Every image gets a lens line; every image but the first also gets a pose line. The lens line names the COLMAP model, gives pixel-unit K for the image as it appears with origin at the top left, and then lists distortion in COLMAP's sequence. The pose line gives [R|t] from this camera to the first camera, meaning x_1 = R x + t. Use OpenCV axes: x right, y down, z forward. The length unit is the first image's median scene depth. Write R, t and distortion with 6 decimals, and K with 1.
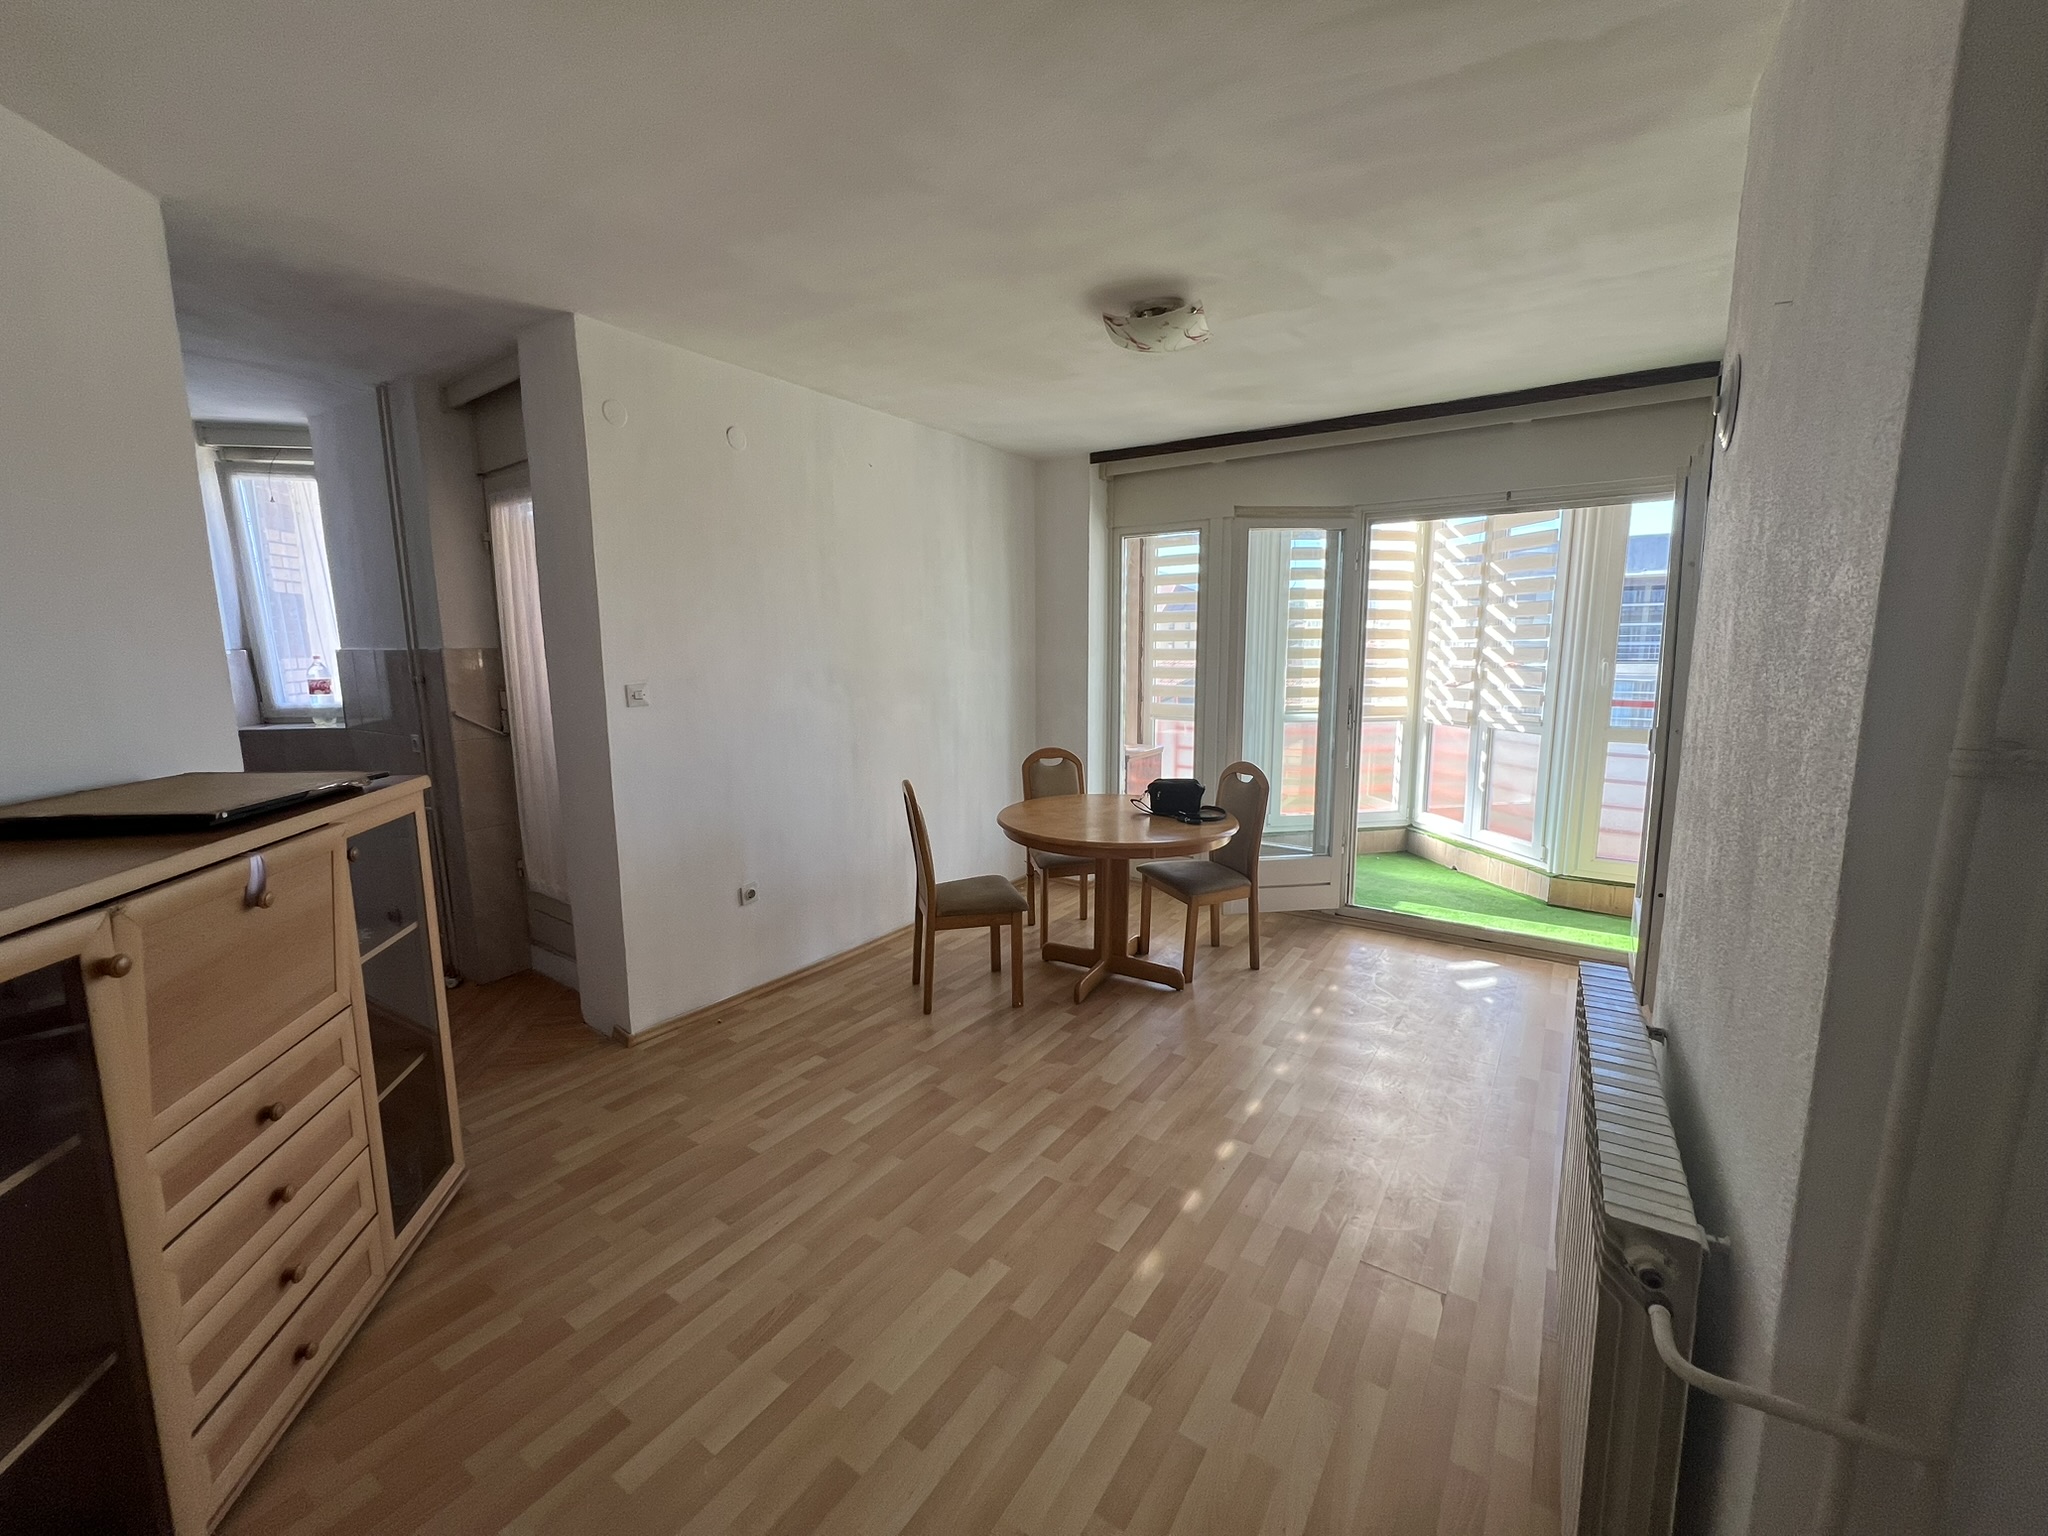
lens RADIAL K [[808.3, 0, 1023.1], [0, 808.3, 770.9], [0, 0, 1]] dist [-0.000263, 0.000541]
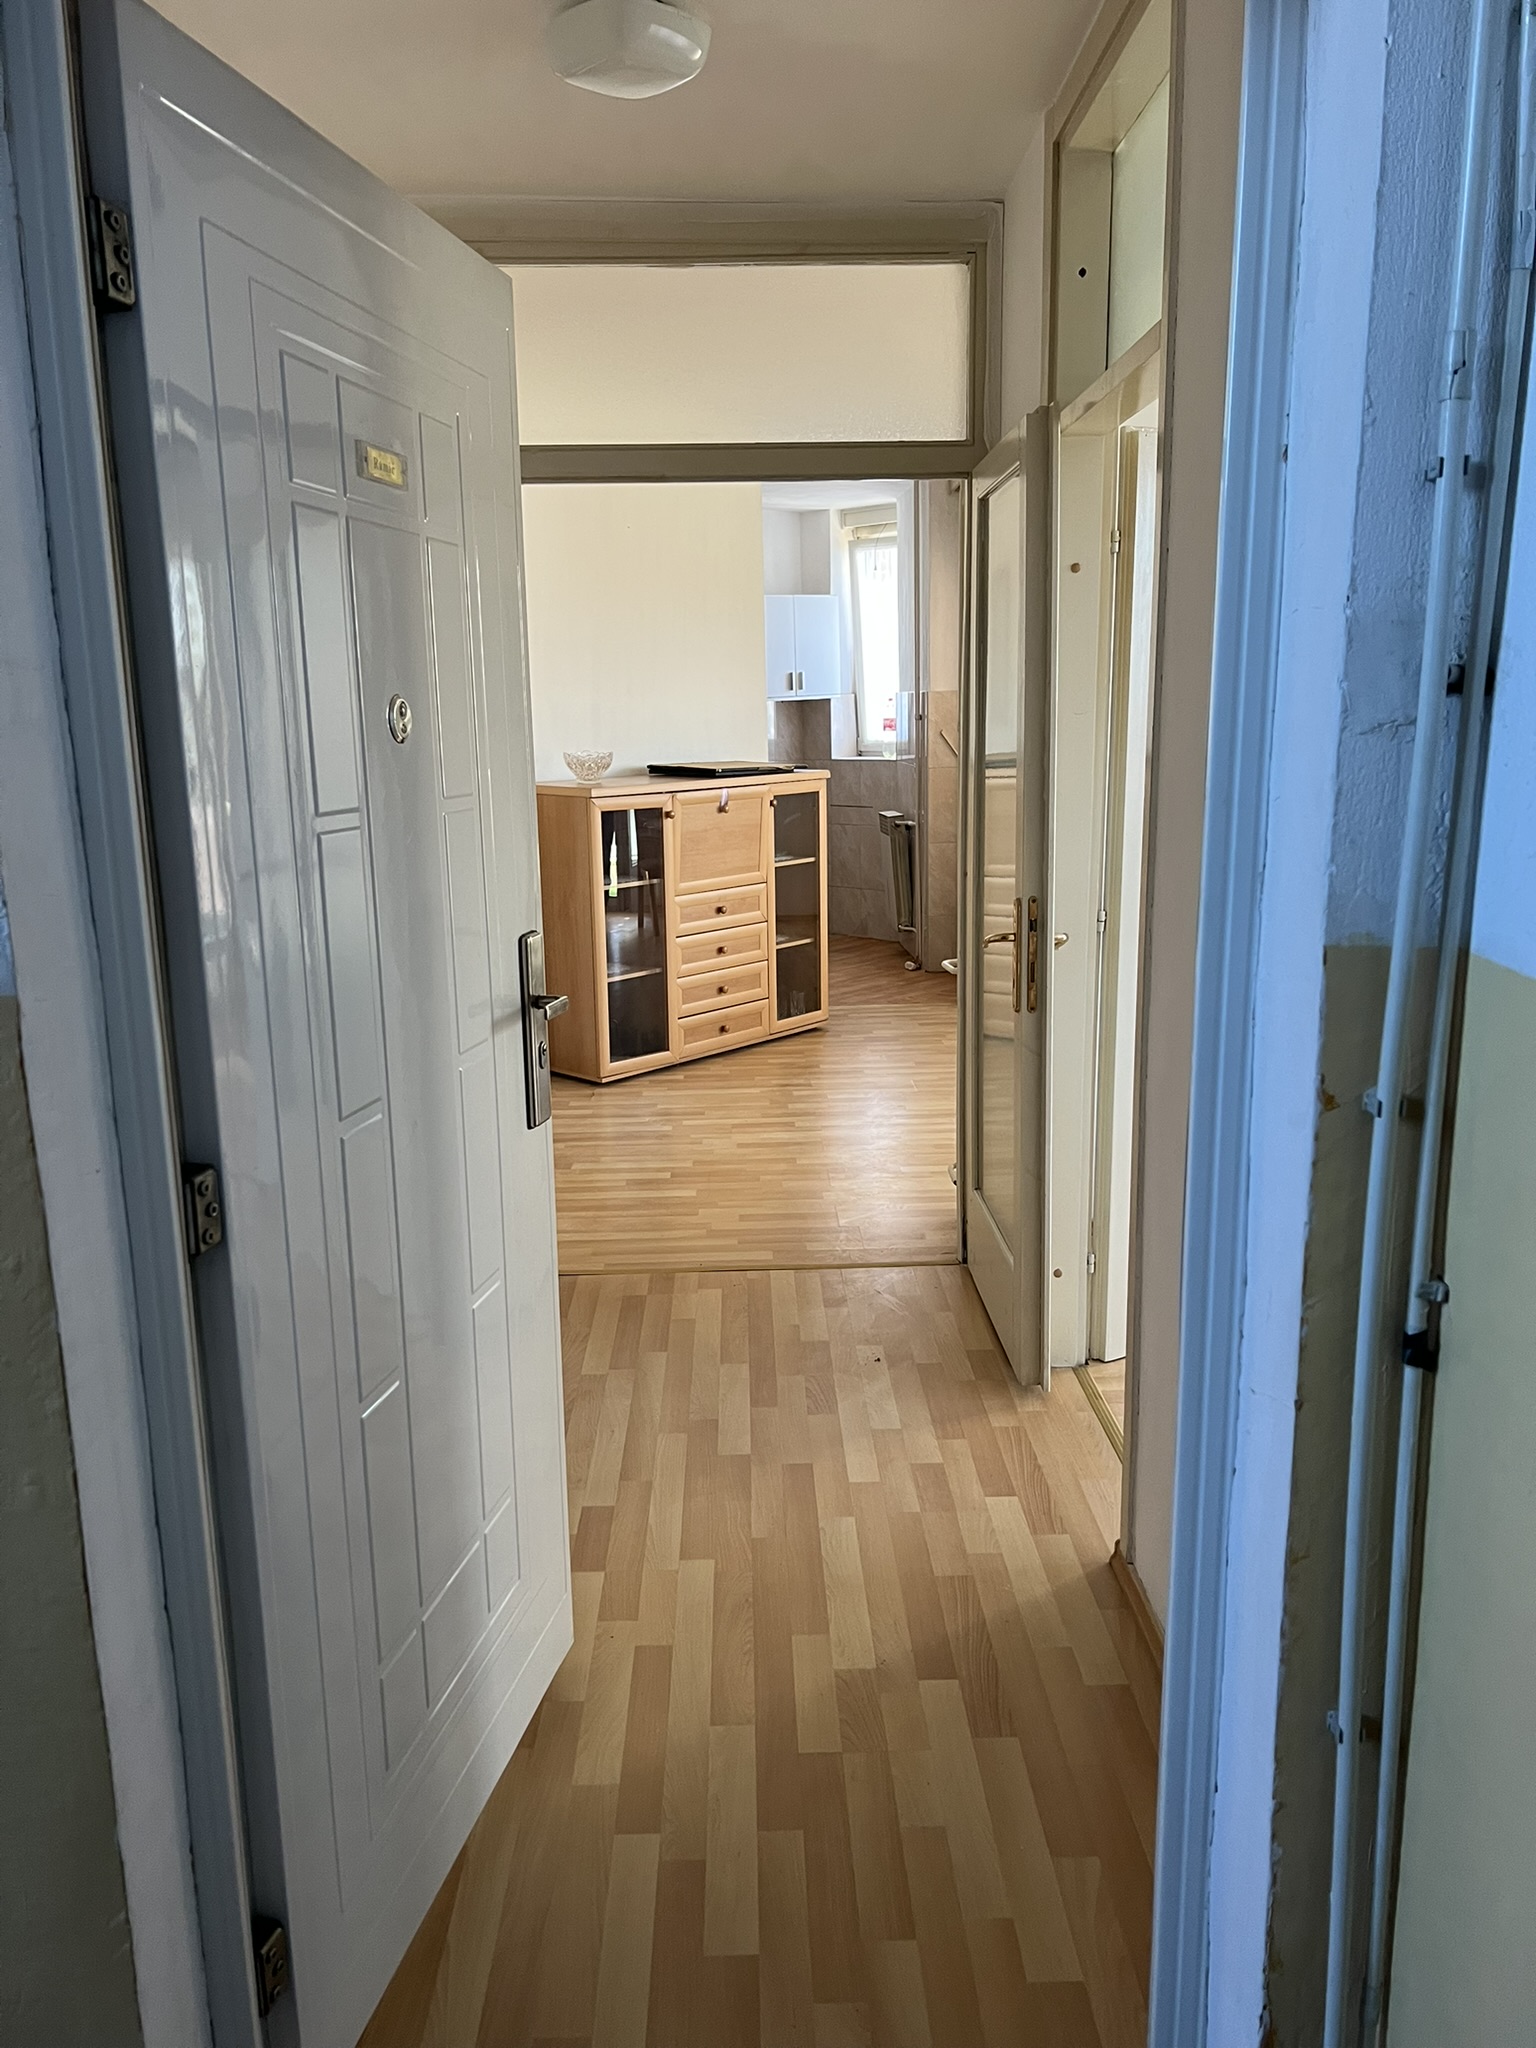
lens RADIAL K [[1558.7, 0, 764.3], [0, 1558.7, 1037.6], [0, 0, 1]] dist [0.063780, 0.000888]
pose [[0.583019, 0.162718, -0.795997, 0.835835], [-0.103275, 0.986634, 0.126045, 0.071432], [0.805868, 0.008720, 0.592031, -0.459301]]
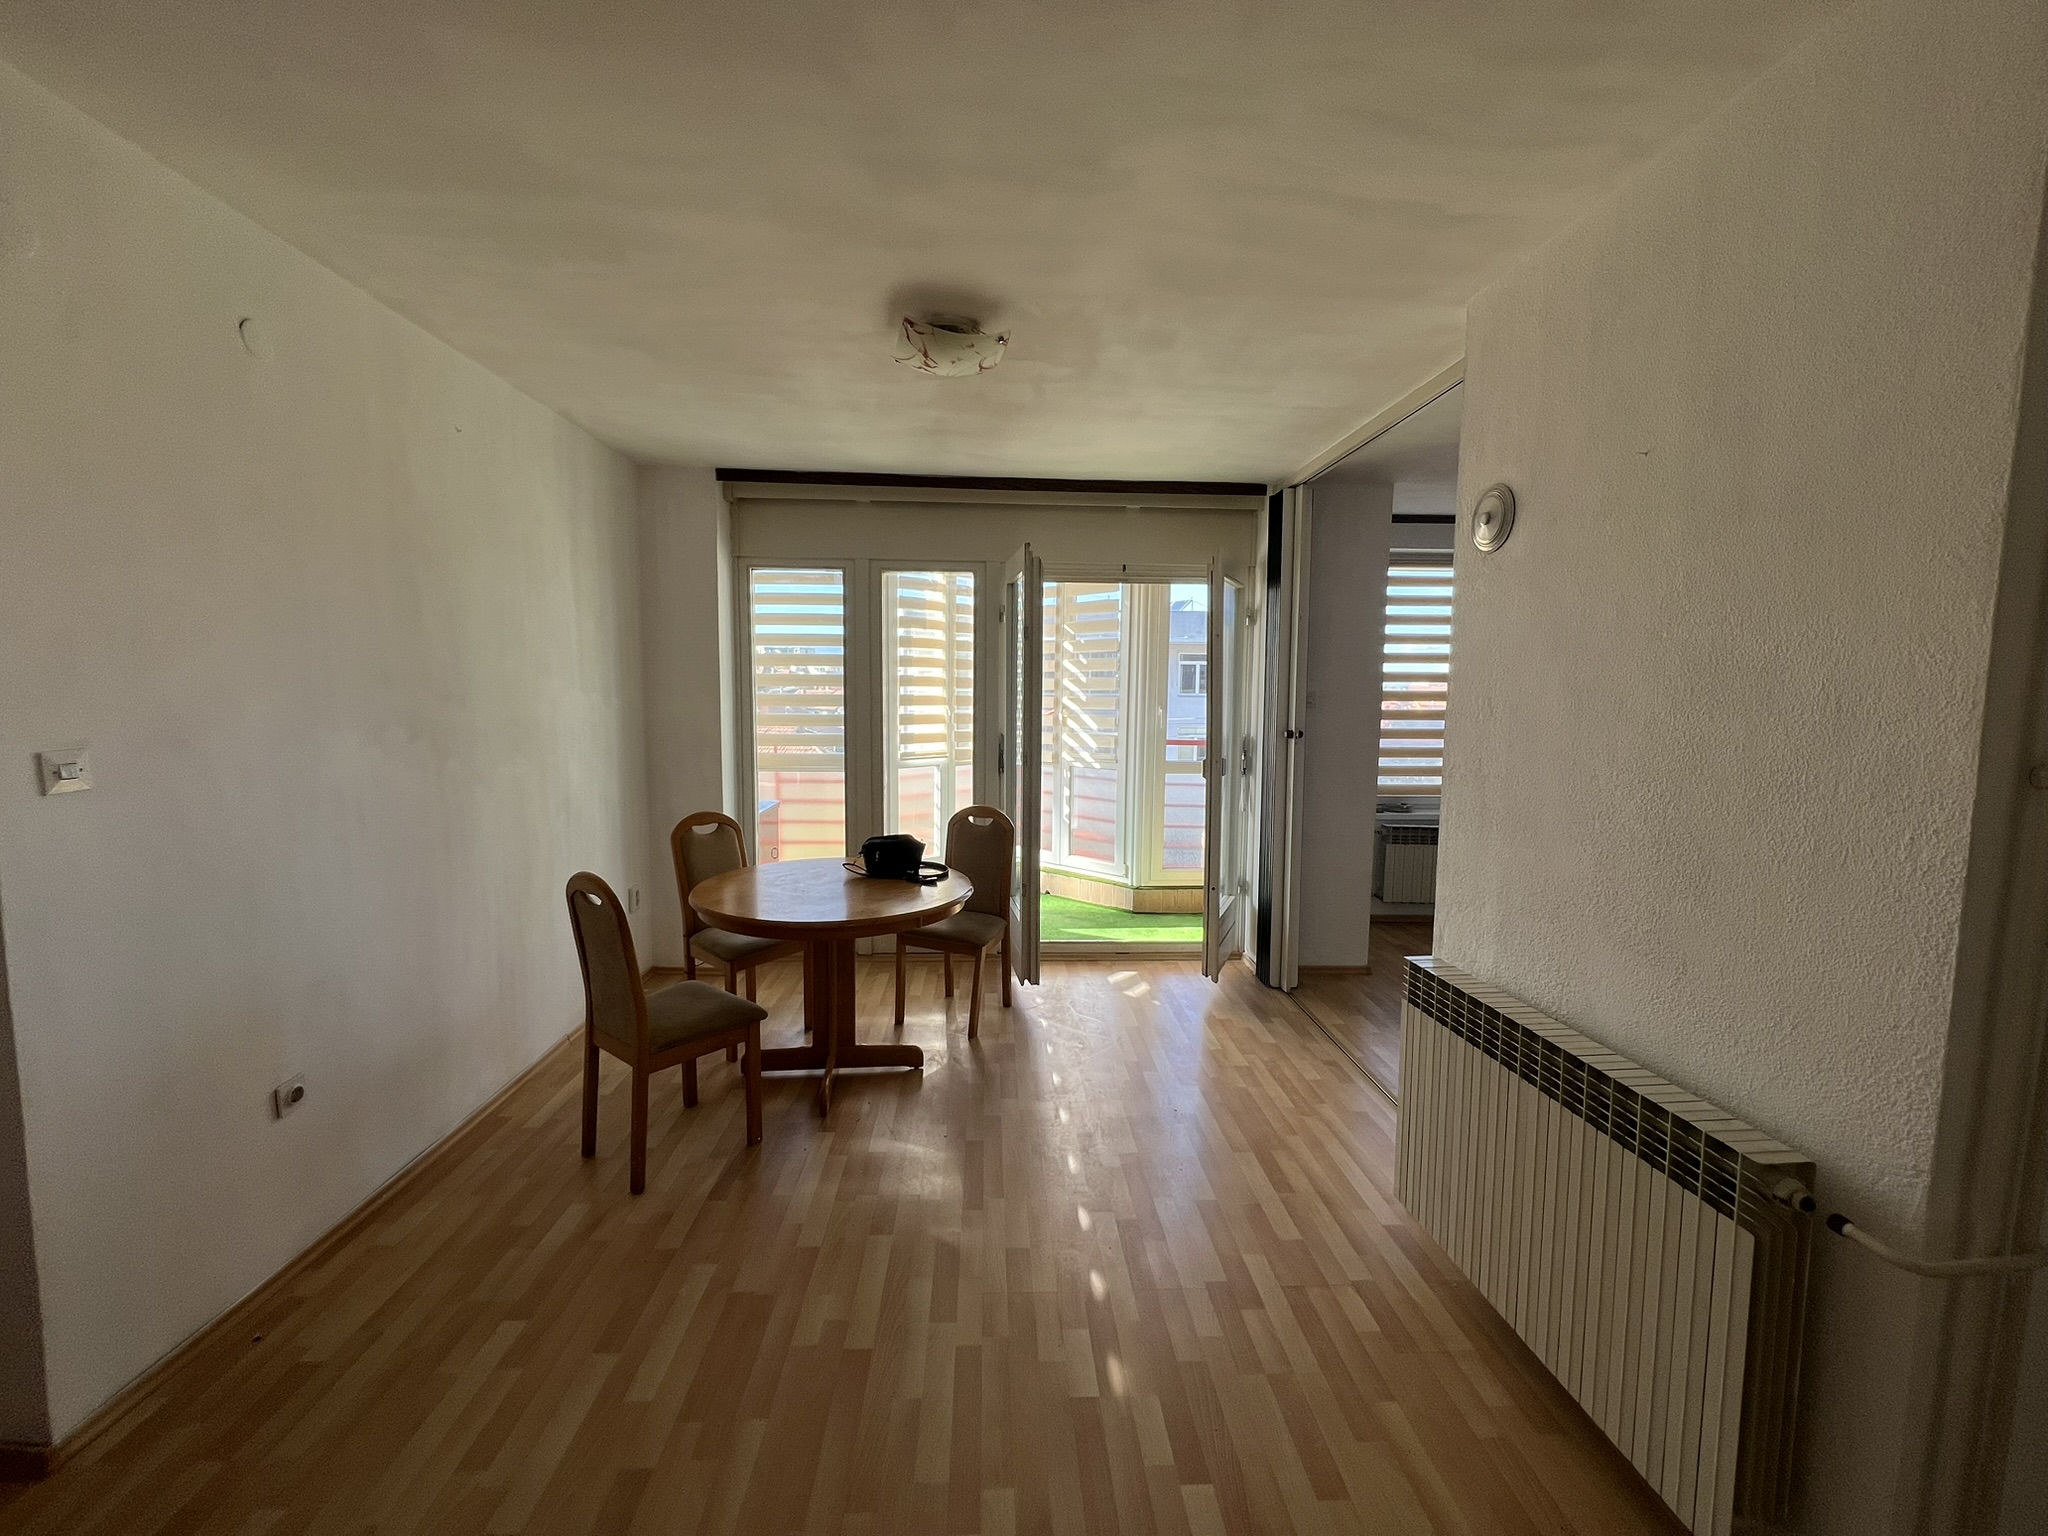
lens RADIAL K [[808.3, 0, 1012.2], [0, 808.3, 770.5], [0, 0, 1]] dist [-0.000263, 0.000541]
pose [[0.801581, -0.044146, 0.596254, -0.196822], [0.078525, 0.996405, -0.031794, -0.019431], [-0.592707, 0.072306, 0.802166, 0.145706]]
